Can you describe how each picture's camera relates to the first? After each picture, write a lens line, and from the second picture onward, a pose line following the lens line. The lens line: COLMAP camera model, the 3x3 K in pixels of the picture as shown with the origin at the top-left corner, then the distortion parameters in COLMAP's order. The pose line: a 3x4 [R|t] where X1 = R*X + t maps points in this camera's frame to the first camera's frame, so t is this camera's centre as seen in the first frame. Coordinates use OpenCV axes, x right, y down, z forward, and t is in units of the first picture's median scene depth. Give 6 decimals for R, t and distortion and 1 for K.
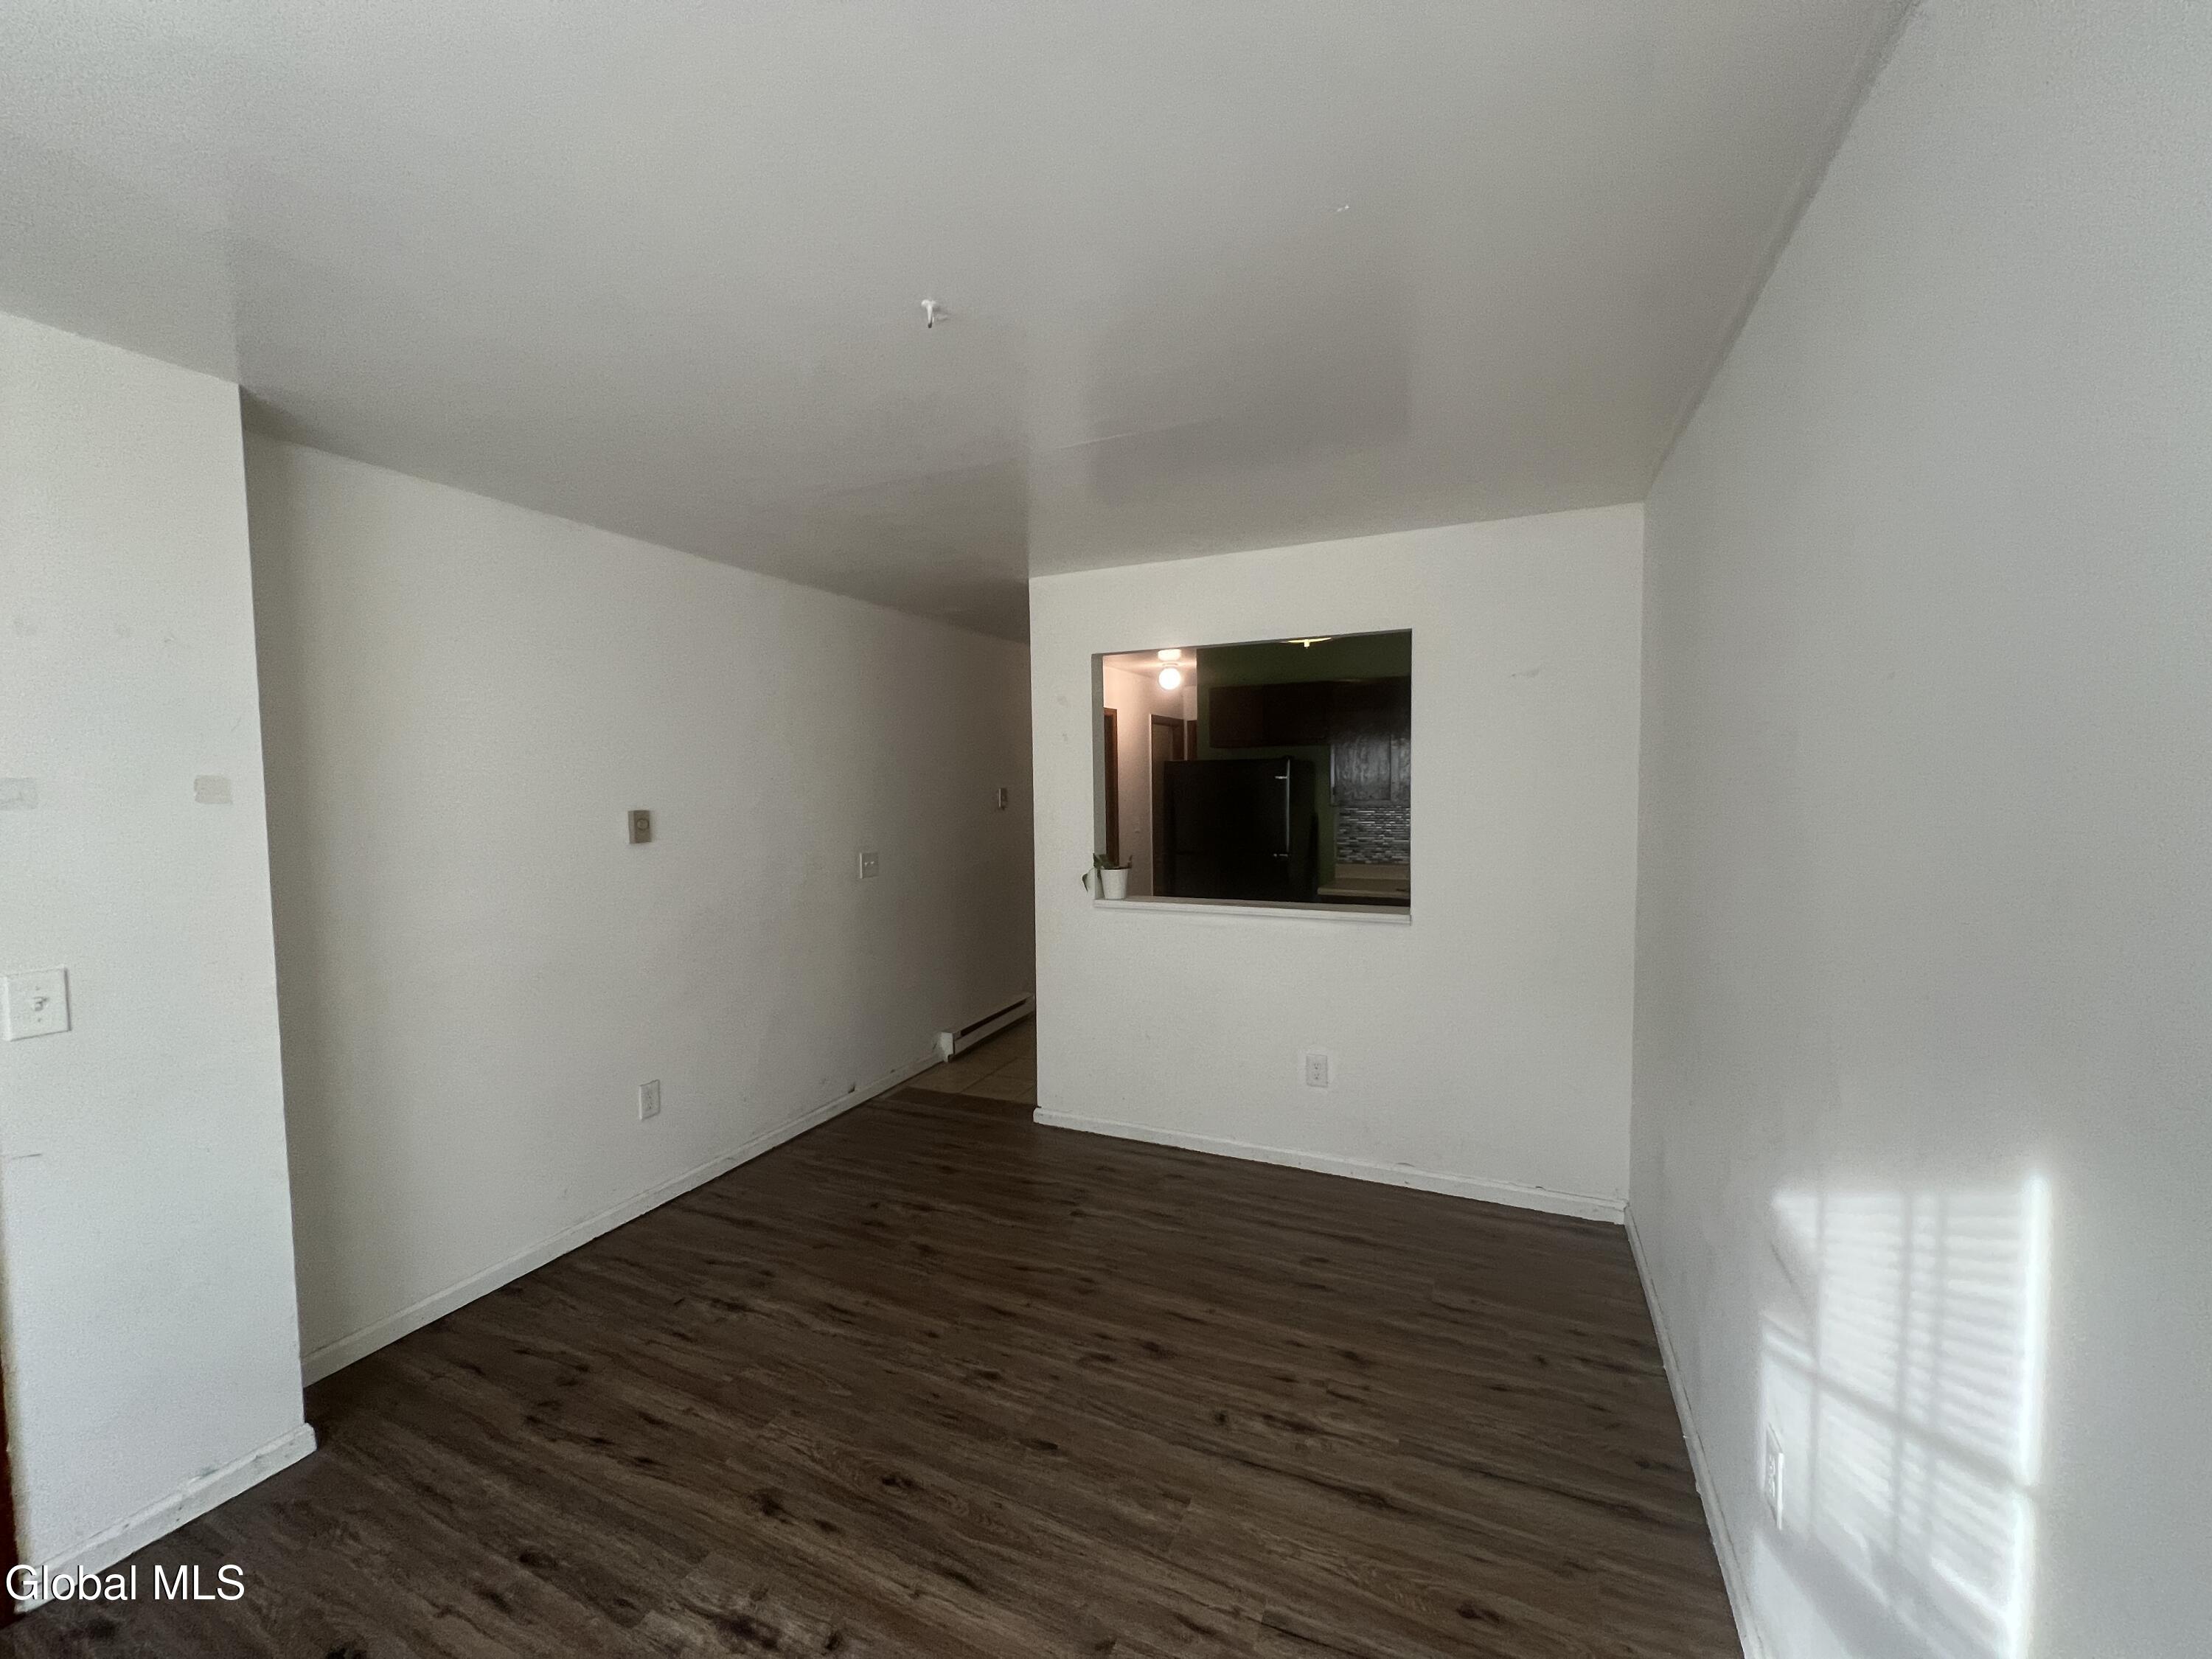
lens RADIAL K [[877.5, 0, 1073.1], [0, 877.5, 818.7], [0, 0, 1]] dist [-0.000726, 0.000265]
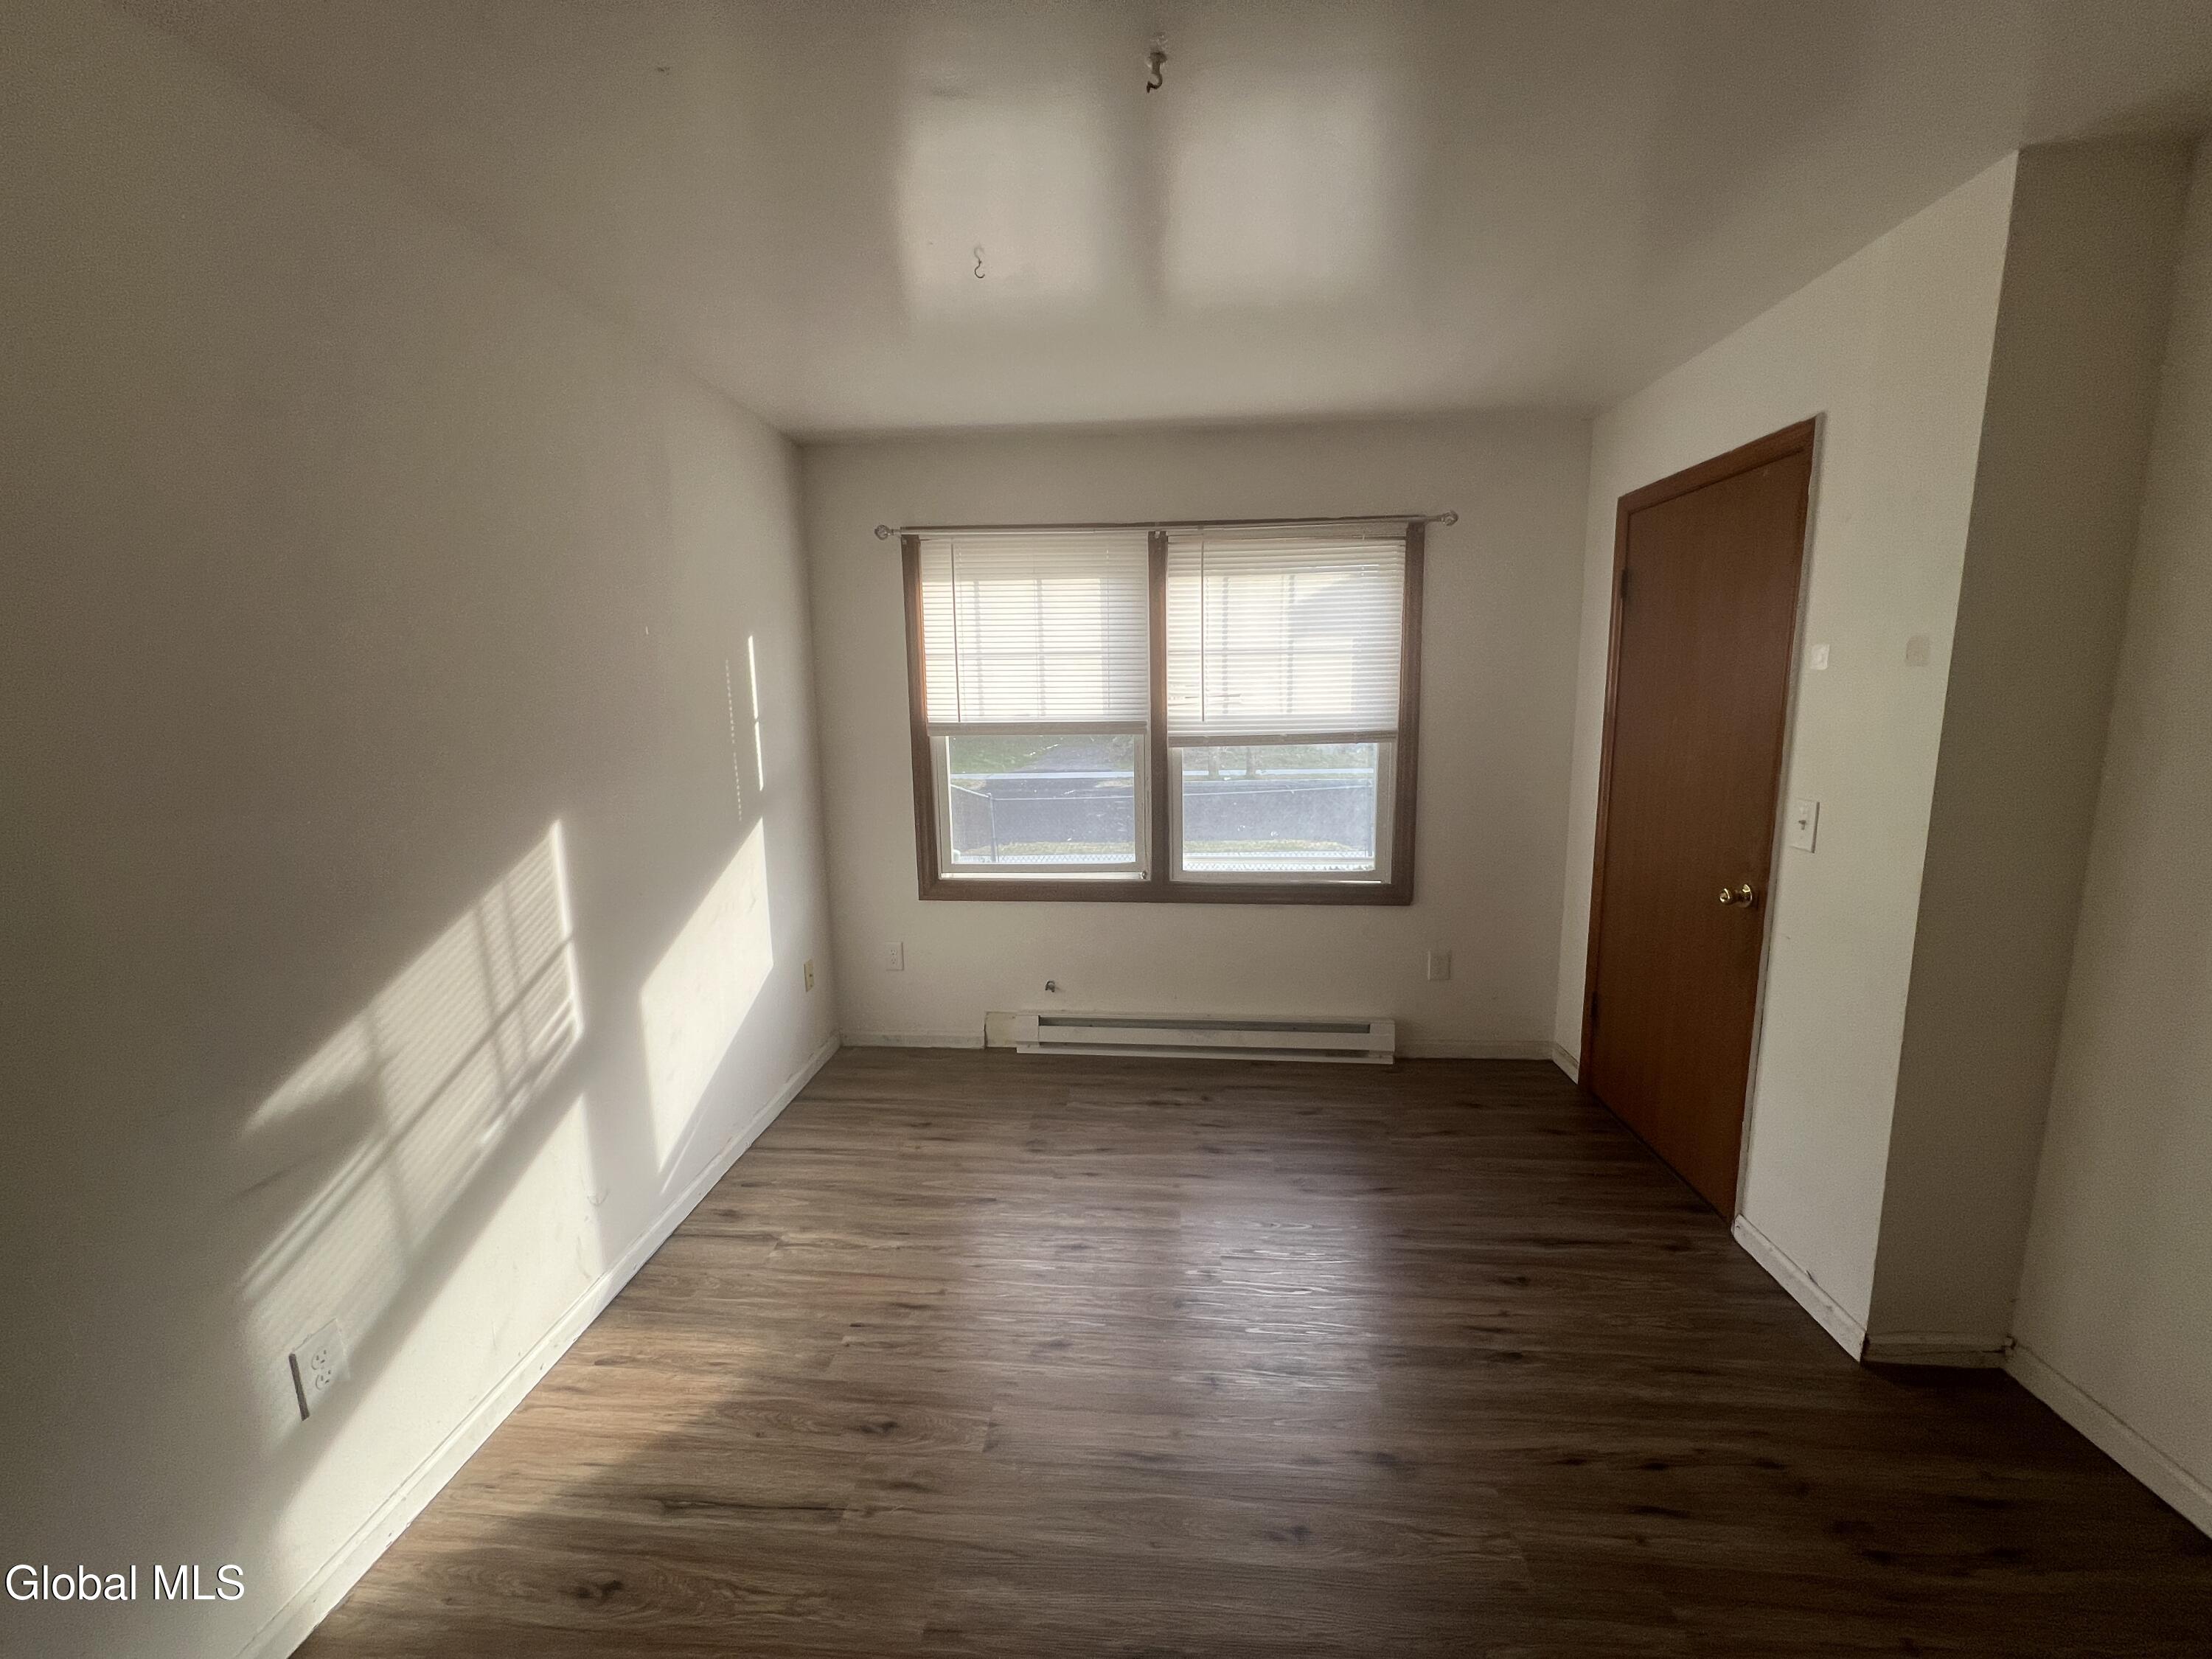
lens RADIAL K [[877.5, 0, 1089.6], [0, 877.5, 828.6], [0, 0, 1]] dist [-0.000726, 0.000265]
pose [[-0.932026, 0.076818, -0.354157, 0.216309], [0.005557, 0.980189, 0.197985, -0.038009], [0.362350, 0.182559, -0.913988, 1.630792]]
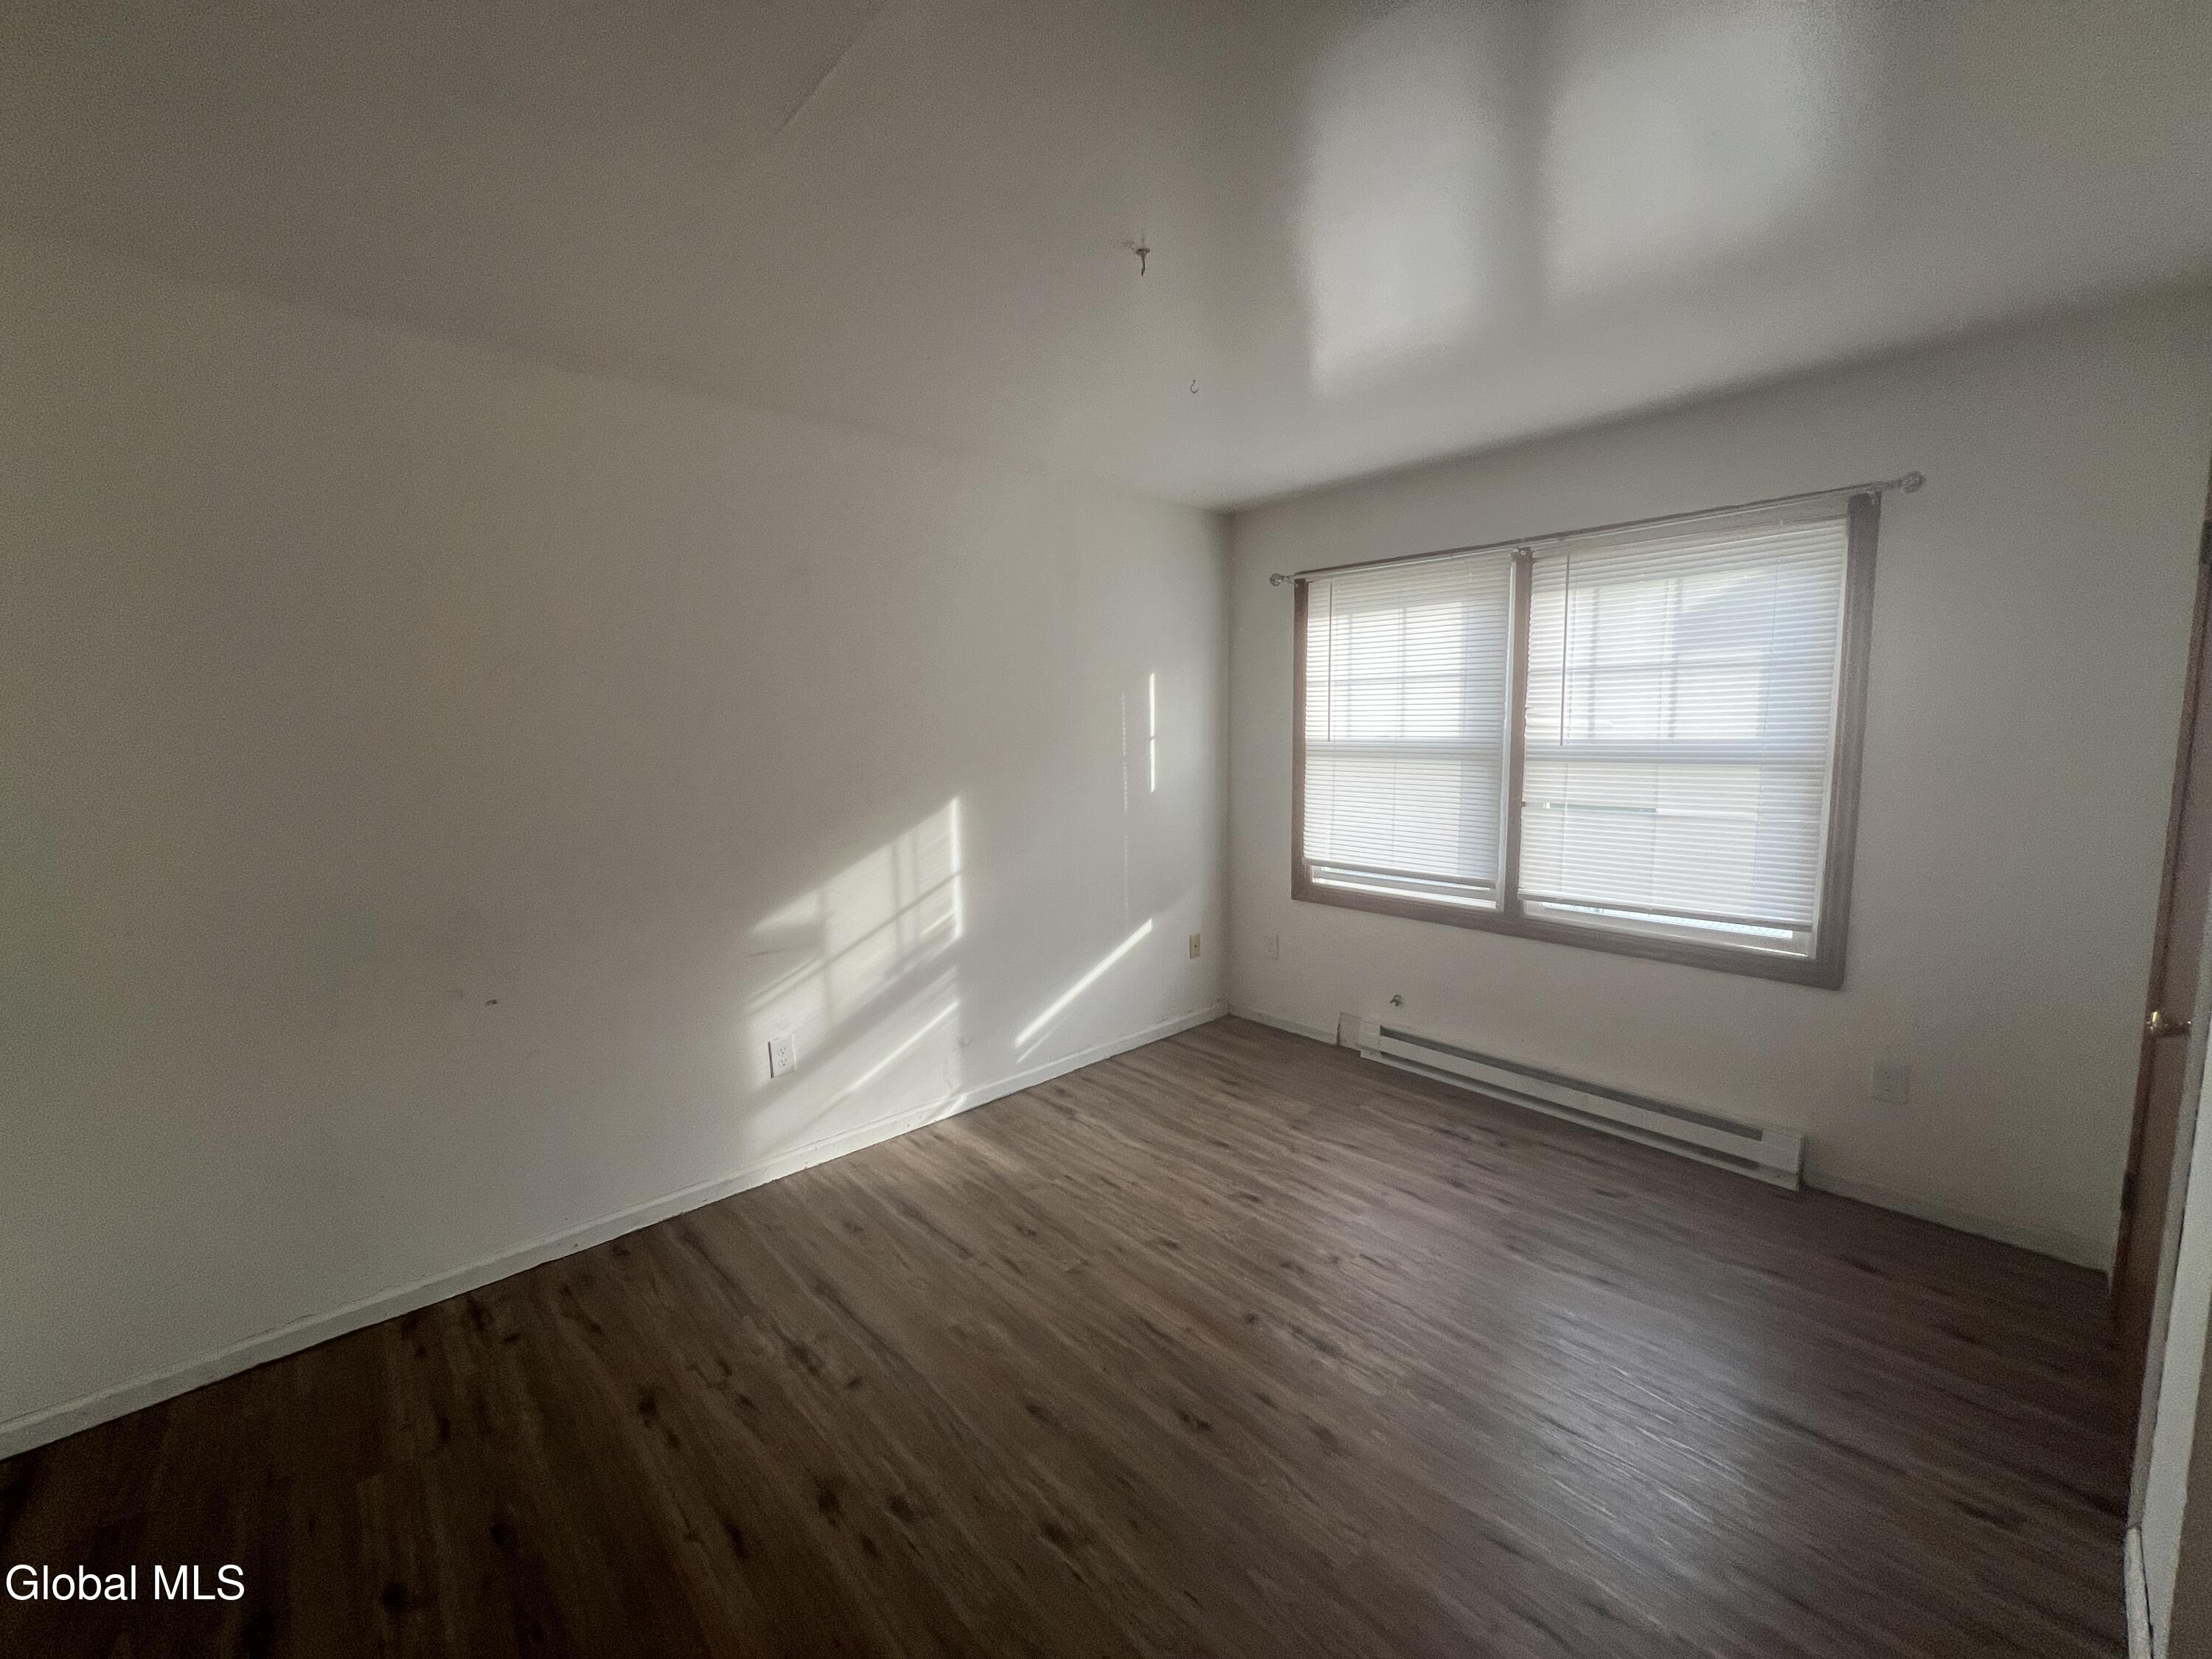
lens RADIAL K [[877.5, 0, 1101.7], [0, 877.5, 837.0], [0, 0, 1]] dist [-0.000726, 0.000265]
pose [[-0.929524, -0.022686, 0.368062, -0.467584], [0.042300, 0.984958, 0.167535, -0.042179], [-0.366326, 0.171296, -0.914583, 1.902483]]
